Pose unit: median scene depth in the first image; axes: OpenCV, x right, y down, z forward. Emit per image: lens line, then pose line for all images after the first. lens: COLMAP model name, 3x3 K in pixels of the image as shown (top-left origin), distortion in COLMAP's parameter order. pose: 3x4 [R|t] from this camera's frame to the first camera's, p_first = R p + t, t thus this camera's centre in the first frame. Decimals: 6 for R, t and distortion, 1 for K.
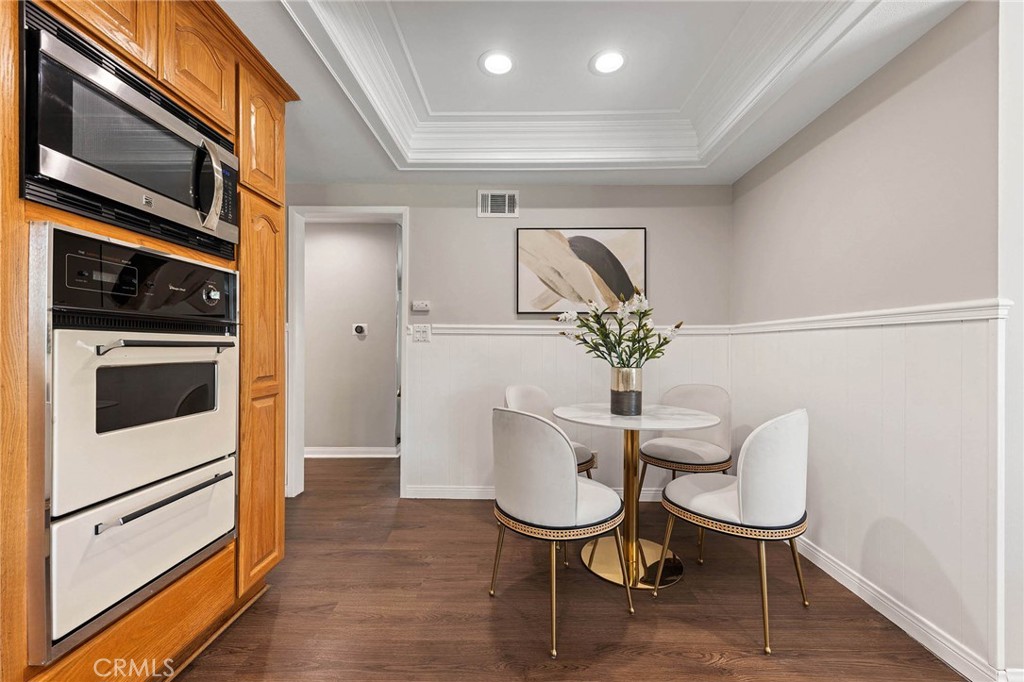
lens RADIAL K [[403.8, 0, 526.1], [0, 403.8, 348.2], [0, 0, 1]] dist [0.010608, -0.002028]
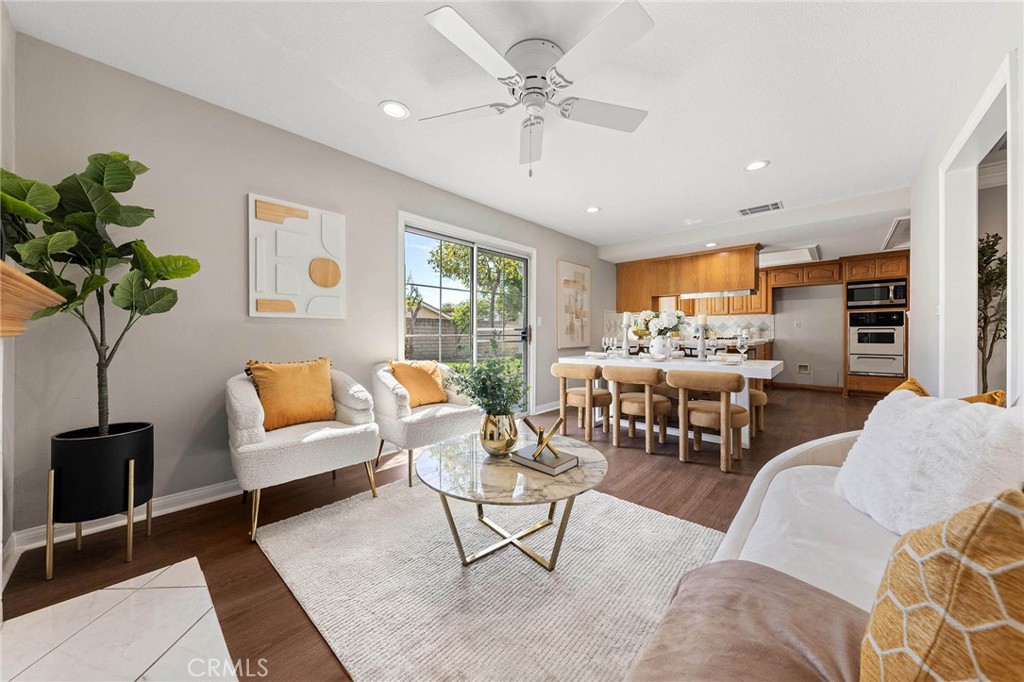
lens RADIAL K [[360.2, 0, 511.9], [0, 360.2, 334.8], [0, 0, 1]] dist [-0.000041, -0.000742]
pose [[-0.665709, 0.002473, -0.746207, 3.375974], [-0.000825, 0.999991, 0.004051, 0.031763], [0.746211, 0.003313, -0.665702, 0.356726]]
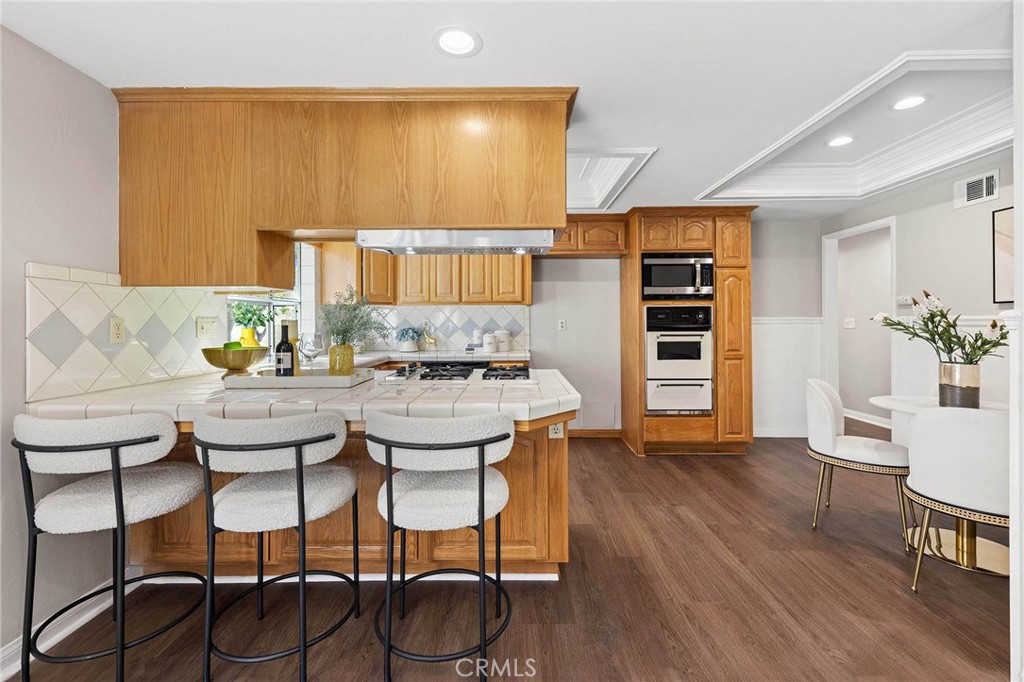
lens RADIAL K [[440.0, 0, 507.1], [0, 440.0, 318.2], [0, 0, 1]] dist [0.004191, -0.000500]
pose [[-0.000671, -0.013360, -0.999911, 1.449686], [0.000170, 0.999911, -0.013360, -0.055257], [1.000000, -0.000179, -0.000669, -0.172121]]
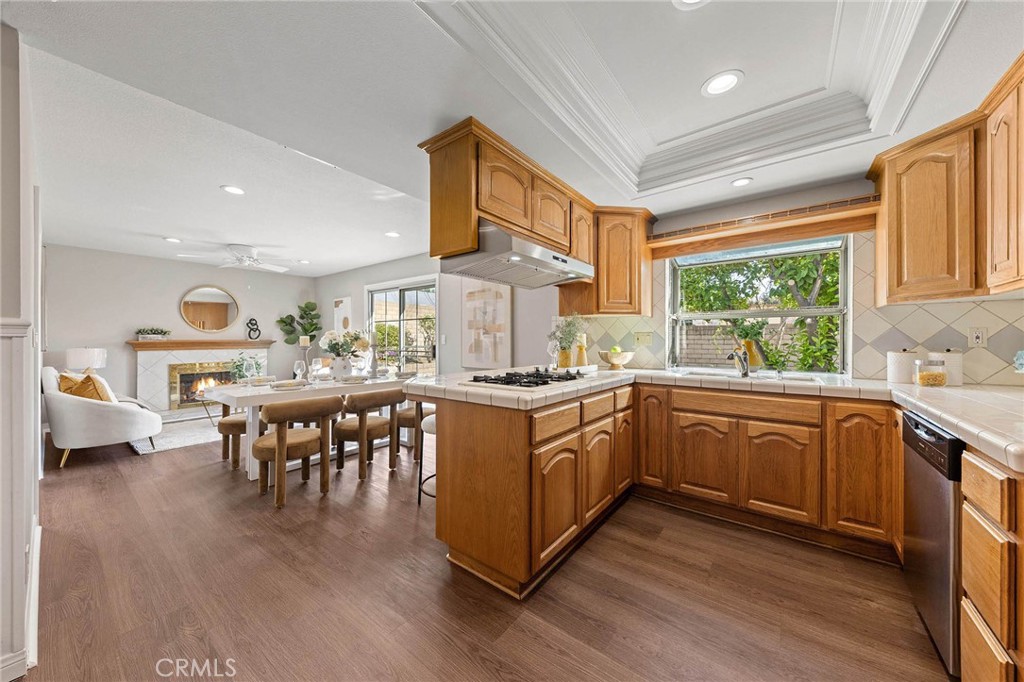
lens RADIAL K [[360.2, 0, 511.7], [0, 360.2, 339.4], [0, 0, 1]] dist [-0.000041, -0.000742]
pose [[-0.792224, -0.000544, 0.610230, -0.316686], [-0.002097, 0.999996, -0.001830, -0.040850], [-0.610226, -0.002730, -0.792222, 0.603145]]
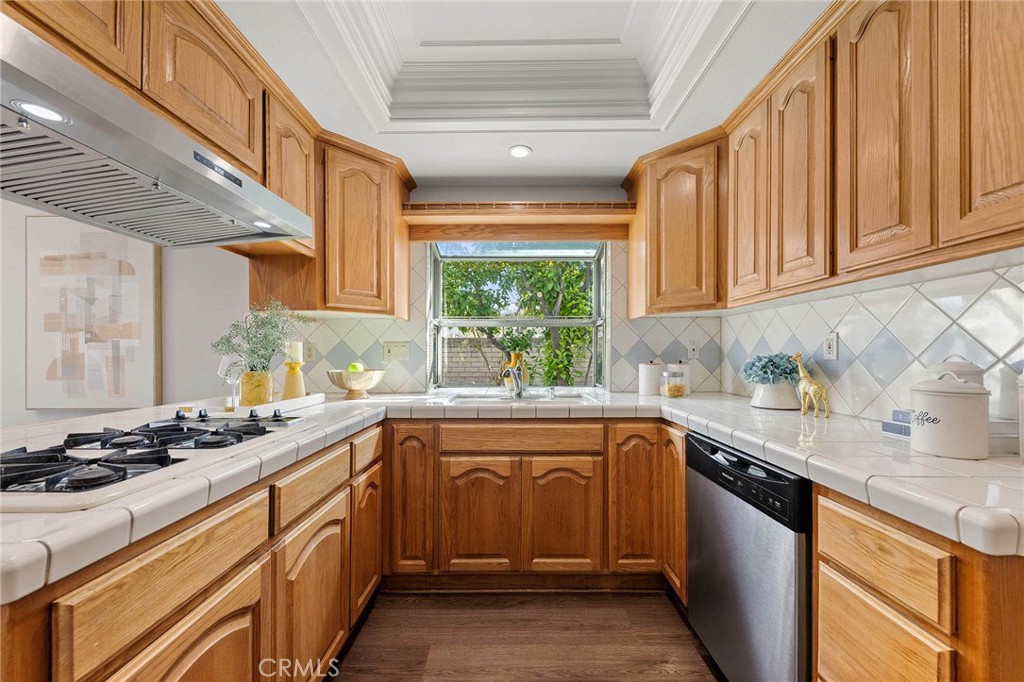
lens RADIAL K [[403.8, 0, 515.9], [0, 403.8, 350.6], [0, 0, 1]] dist [0.010608, -0.002028]
pose [[-0.999989, 0.000315, 0.004758, -0.178633], [0.000279, 0.999972, -0.007449, -0.039376], [-0.004760, -0.007448, -0.999961, 0.228412]]
